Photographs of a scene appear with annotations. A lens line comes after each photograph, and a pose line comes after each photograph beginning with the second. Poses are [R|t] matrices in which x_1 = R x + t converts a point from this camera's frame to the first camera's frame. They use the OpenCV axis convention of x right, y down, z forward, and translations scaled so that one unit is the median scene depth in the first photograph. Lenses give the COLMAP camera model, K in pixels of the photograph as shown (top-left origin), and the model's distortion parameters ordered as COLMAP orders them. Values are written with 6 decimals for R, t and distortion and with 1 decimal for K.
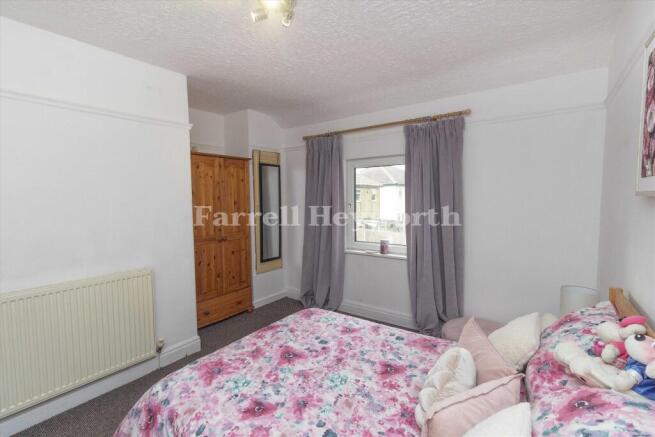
lens RADIAL K [[301.2, 0, 326.7], [0, 301.2, 219.1], [0, 0, 1]] dist [-0.001890, -0.000372]
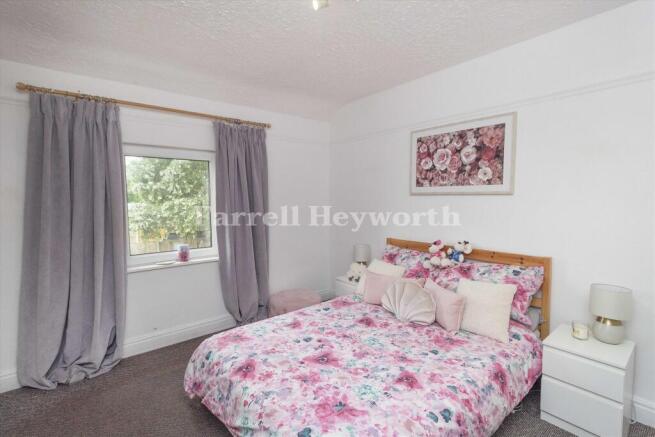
lens RADIAL K [[301.2, 0, 326.5], [0, 301.2, 217.3], [0, 0, 1]] dist [-0.001890, -0.000372]
pose [[0.260876, -0.058380, 0.963605, -0.971067], [0.073089, 0.996499, 0.040586, -0.028070], [-0.962602, 0.059841, 0.264230, 0.689824]]
